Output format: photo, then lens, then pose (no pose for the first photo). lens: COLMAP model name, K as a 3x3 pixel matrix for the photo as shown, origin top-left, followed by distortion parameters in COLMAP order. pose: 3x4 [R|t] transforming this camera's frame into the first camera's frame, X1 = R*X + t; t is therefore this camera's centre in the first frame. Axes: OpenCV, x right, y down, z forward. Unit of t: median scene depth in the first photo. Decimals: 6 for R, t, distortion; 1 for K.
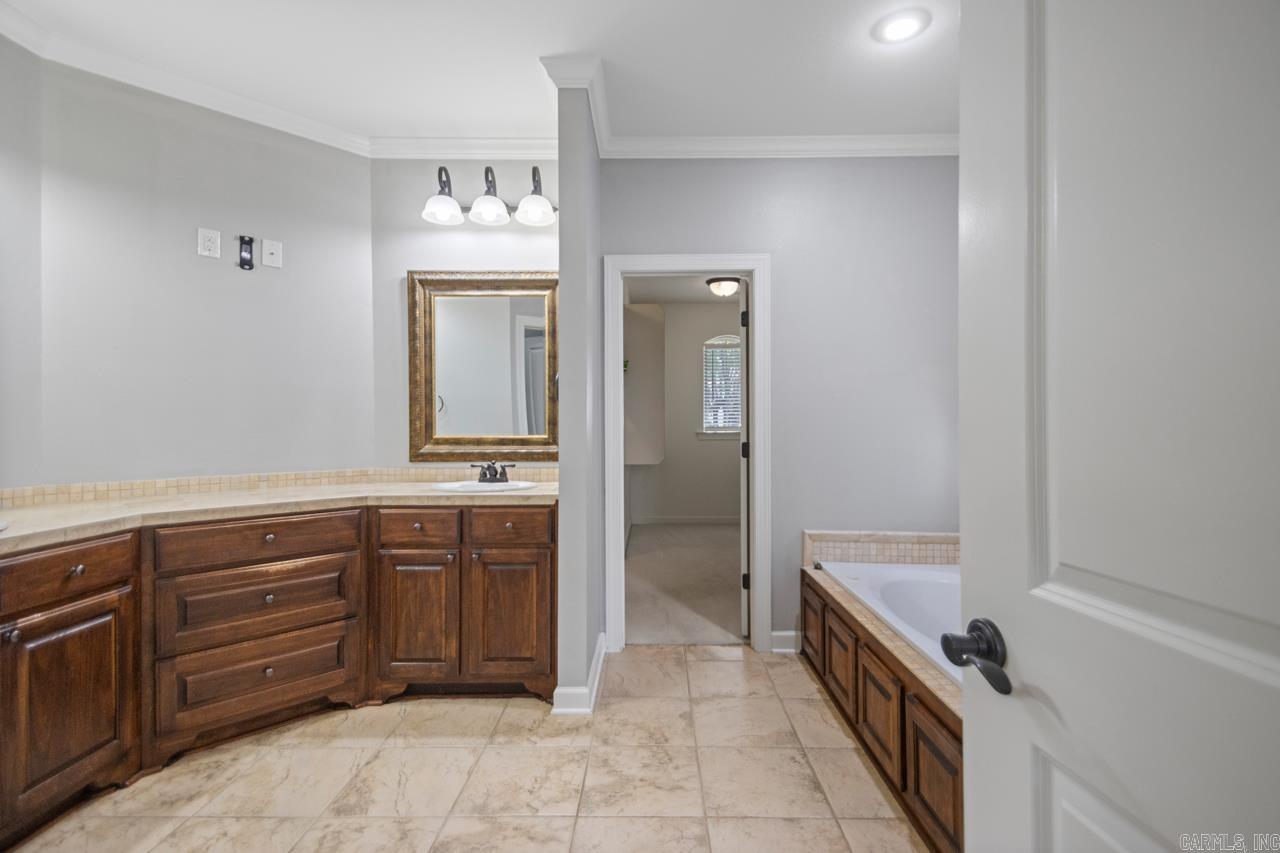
lens RADIAL K [[593.6, 0, 647.7], [0, 593.6, 435.4], [0, 0, 1]] dist [0.046708, -0.021618]
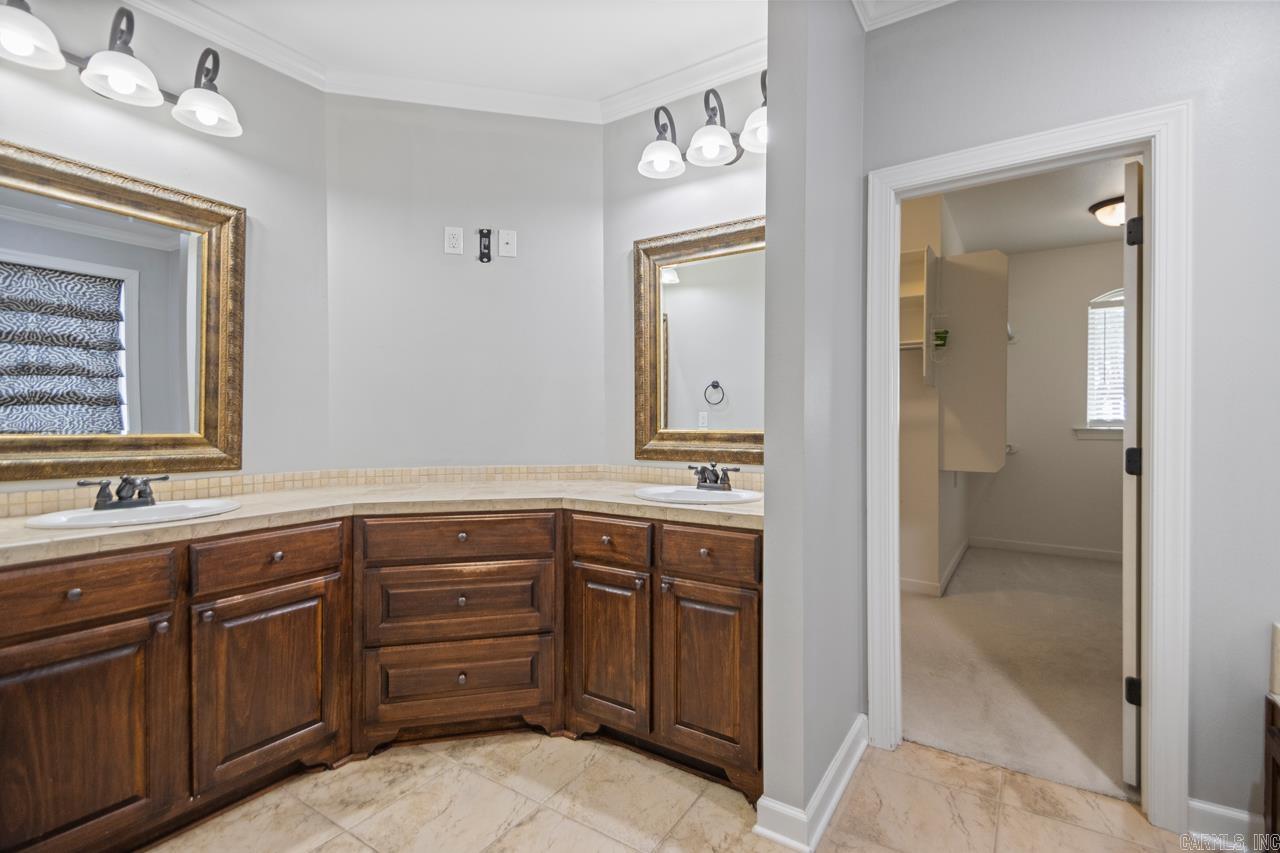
lens RADIAL K [[597.8, 0, 640.0], [0, 597.8, 426.5], [0, 0, 1]] dist [0.037379, -0.015234]
pose [[0.844330, 0.009437, -0.535740, 0.098106], [-0.010905, 0.999940, 0.000427, -0.004881], [0.535712, 0.005482, 0.844383, 0.321213]]
